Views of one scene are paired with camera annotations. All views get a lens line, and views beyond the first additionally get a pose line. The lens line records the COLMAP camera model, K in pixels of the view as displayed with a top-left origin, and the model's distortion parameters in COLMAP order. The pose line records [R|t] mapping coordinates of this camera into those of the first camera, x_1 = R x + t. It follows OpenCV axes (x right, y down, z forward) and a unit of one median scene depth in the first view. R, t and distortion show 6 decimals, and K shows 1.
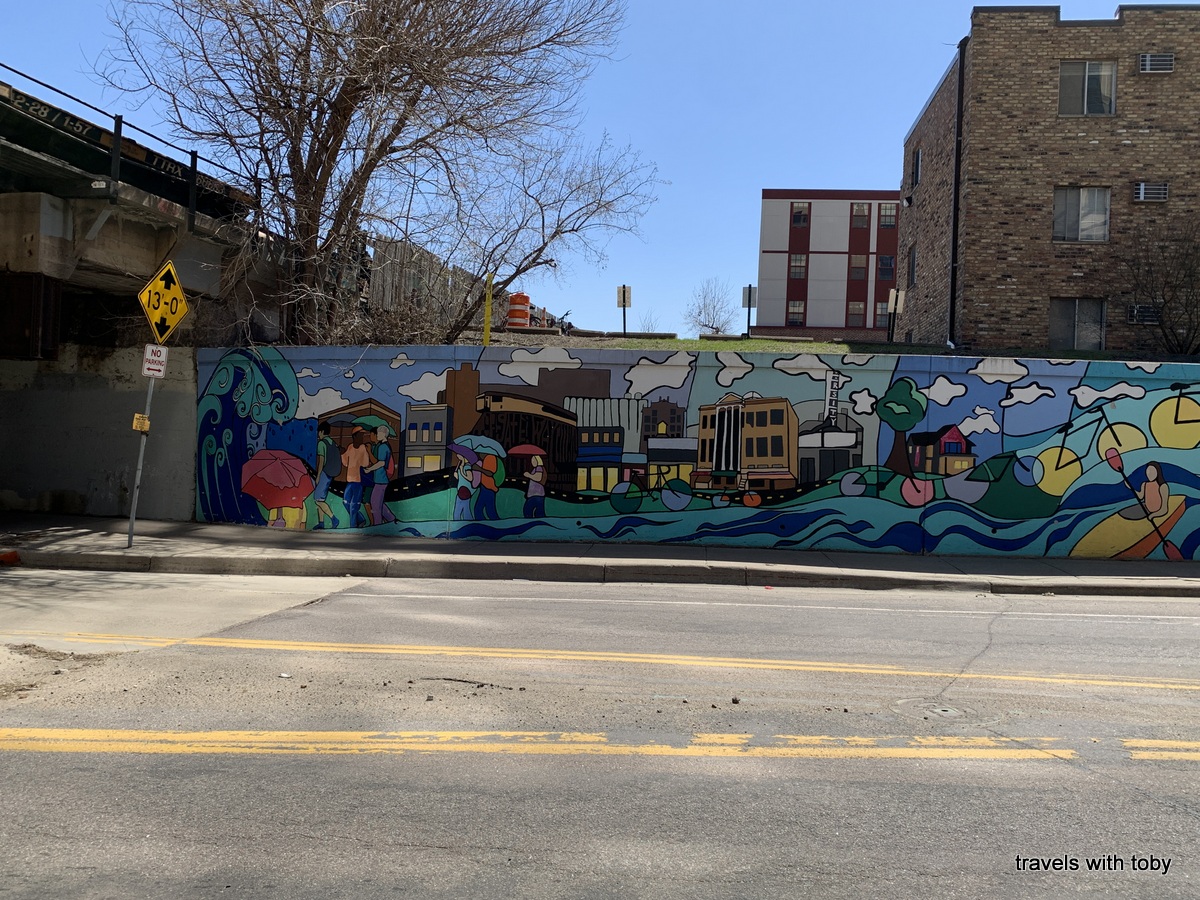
lens RADIAL K [[907.7, 0, 600.0], [0, 907.7, 450.0], [0, 0, 1]] dist [0.006246, -0.004074]
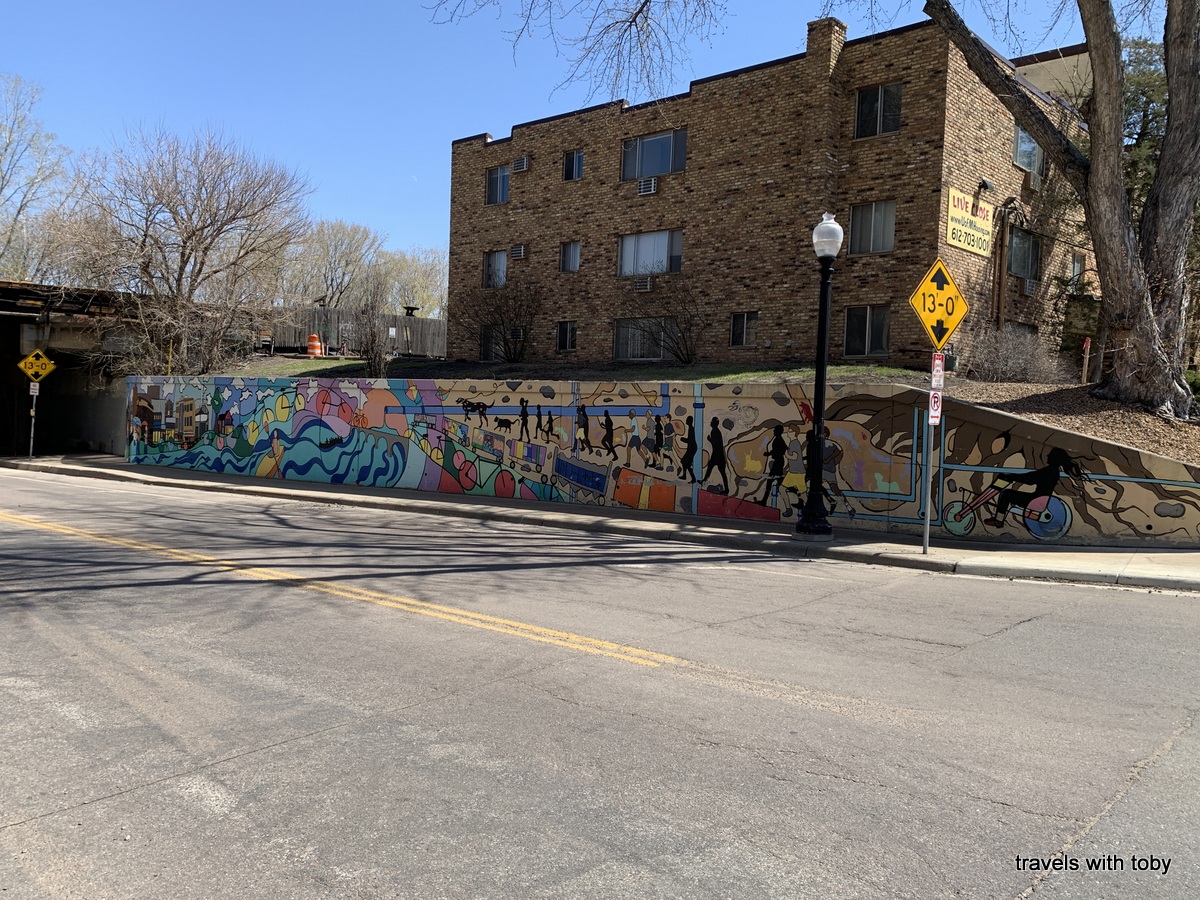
lens RADIAL K [[907.7, 0, 600.0], [0, 907.7, 450.0], [0, 0, 1]] dist [0.006246, -0.004074]
pose [[0.823318, 0.015238, -0.567375, 2.229504], [-0.008716, 0.999861, 0.014205, 0.025134], [0.567513, -0.006749, 0.823337, -0.209185]]
